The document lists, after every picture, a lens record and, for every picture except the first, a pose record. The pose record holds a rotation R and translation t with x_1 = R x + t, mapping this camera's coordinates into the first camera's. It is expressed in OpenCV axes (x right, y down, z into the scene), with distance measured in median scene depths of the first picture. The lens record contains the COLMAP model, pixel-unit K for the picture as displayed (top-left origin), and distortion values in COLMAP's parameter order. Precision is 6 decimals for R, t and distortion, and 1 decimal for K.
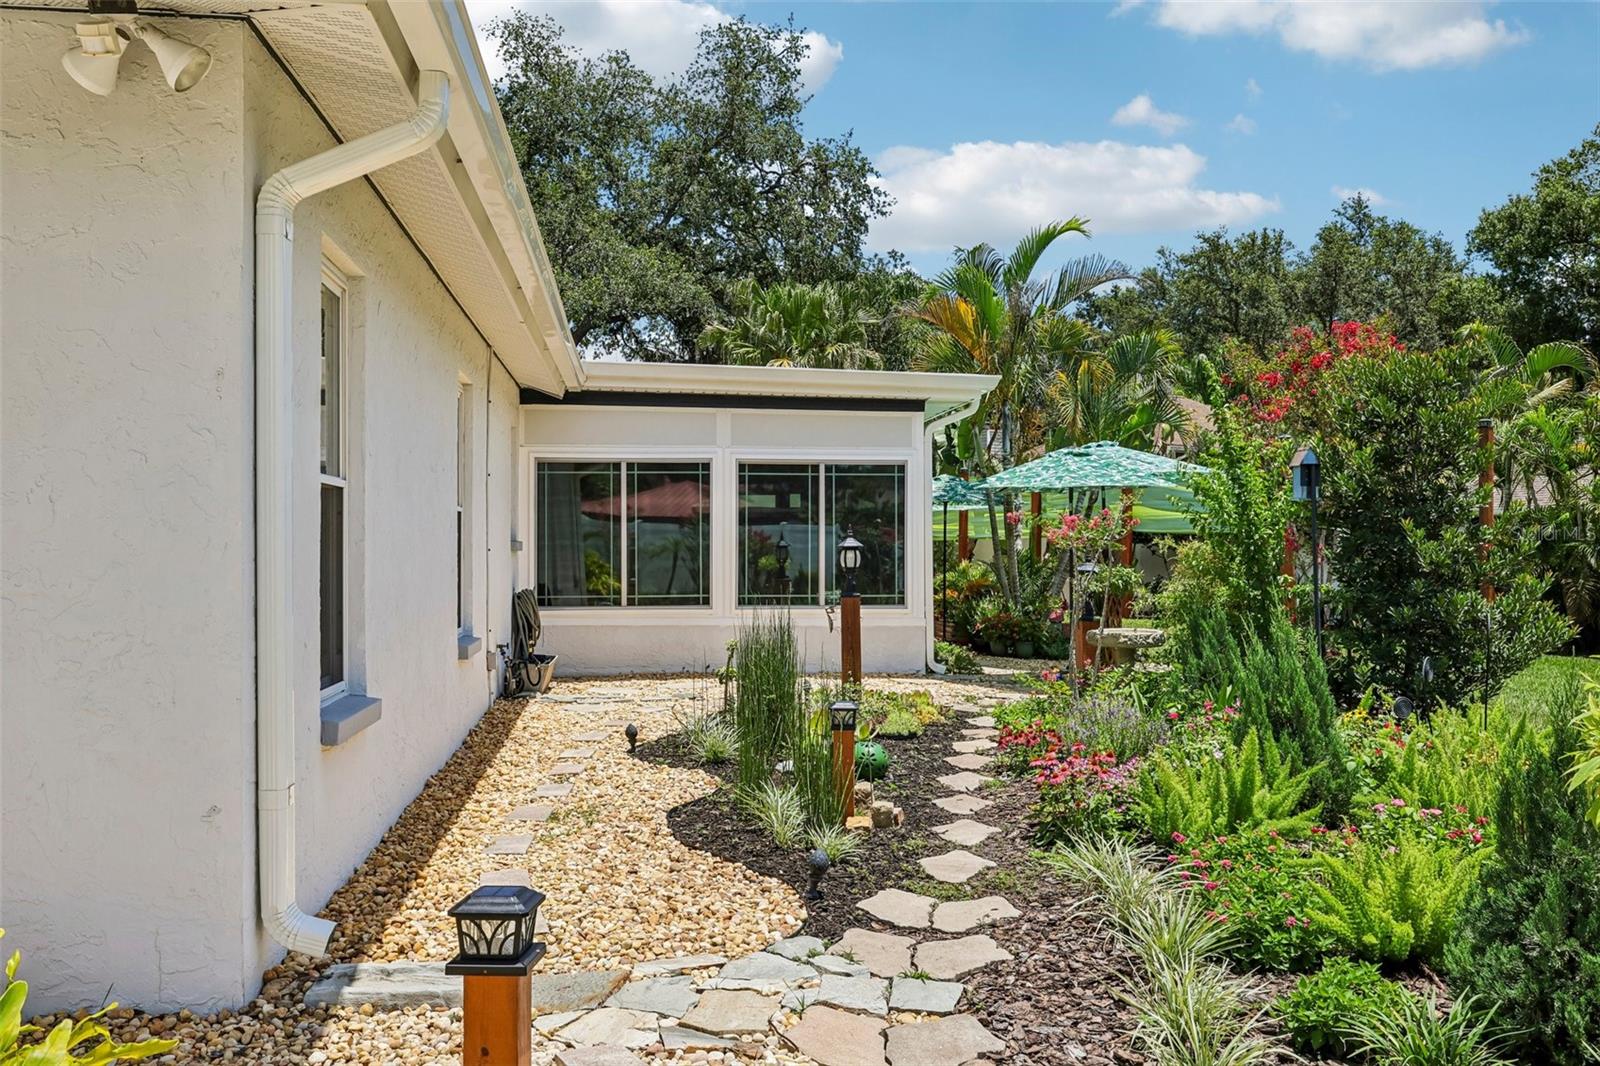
lens RADIAL K [[1099.6, 0, 631.3], [0, 1099.6, 532.4], [0, 0, 1]] dist [-0.000725, 0.000093]
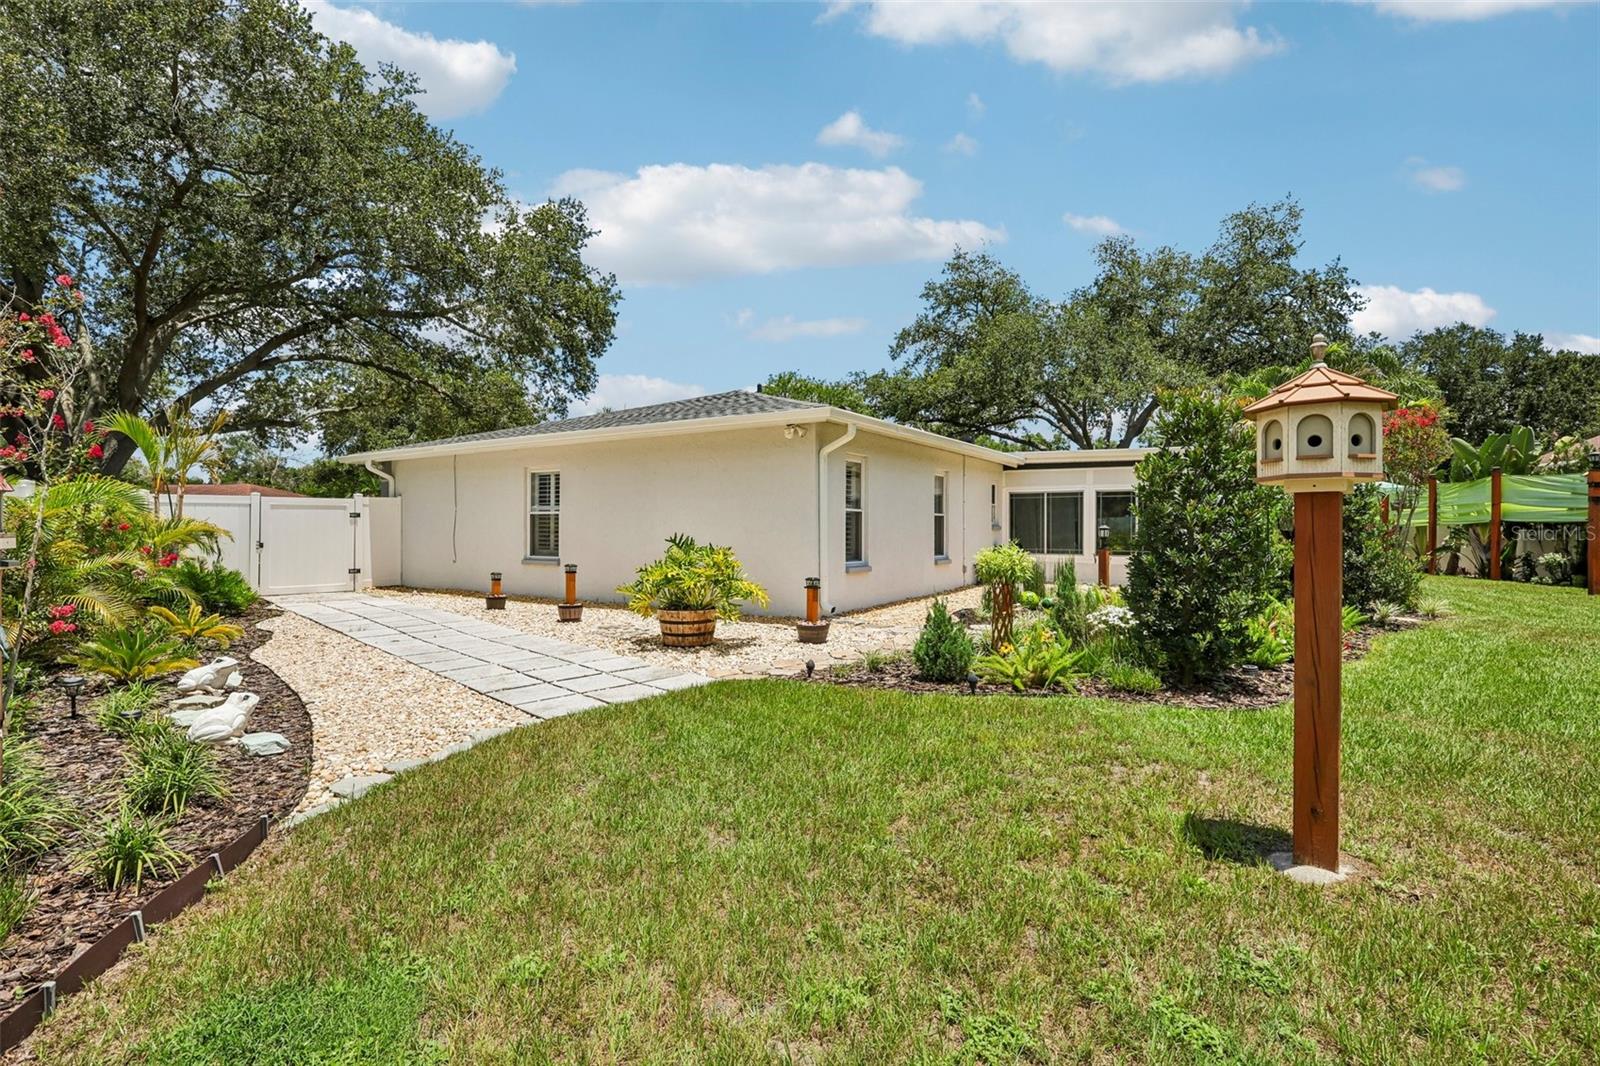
lens RADIAL K [[750.4, 0, 803.4], [0, 750.4, 538.5], [0, 0, 1]] dist [0.000447, -0.000296]
pose [[0.768093, 0.011560, -0.640234, 0.314112], [0.002531, 0.999774, 0.021088, -0.000427], [0.640333, -0.017818, 0.767891, -0.288738]]
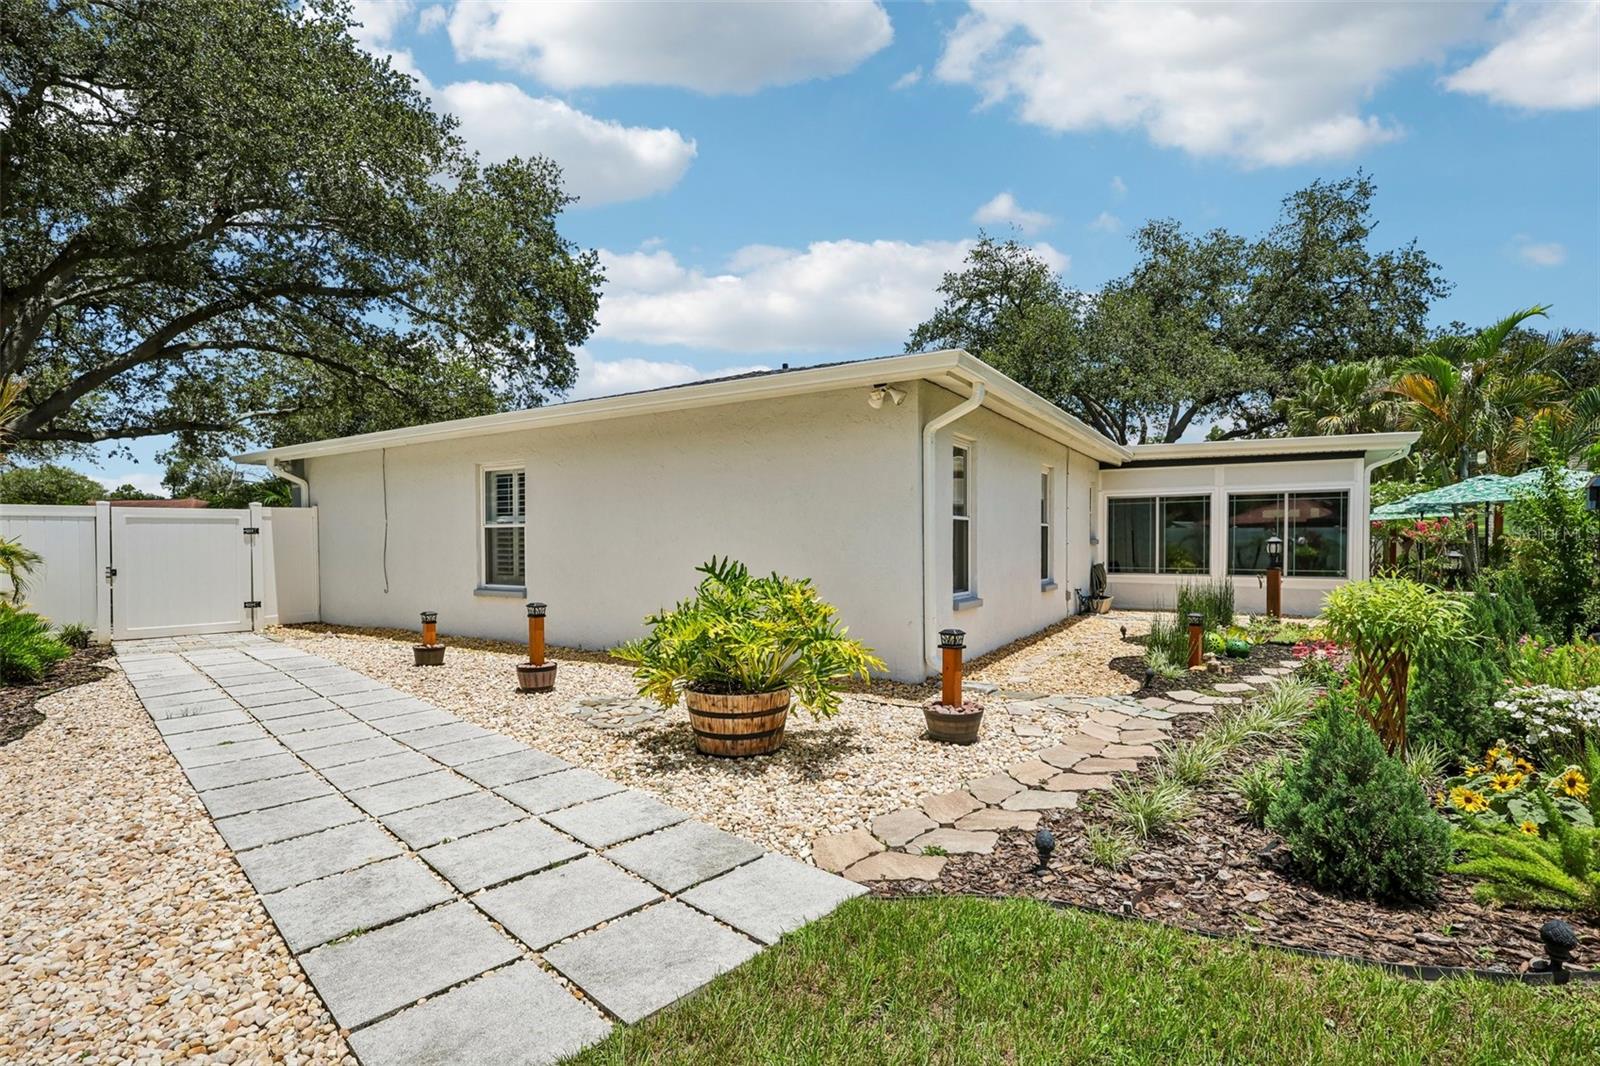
lens RADIAL K [[686.3, 0, 830.2], [0, 686.3, 560.1], [0, 0, 1]] dist [0.000176, 0.000329]
pose [[0.816997, 0.012301, -0.576511, 0.106680], [0.009423, 0.999354, 0.034677, -0.001092], [0.576566, -0.033764, 0.816353, -0.142138]]
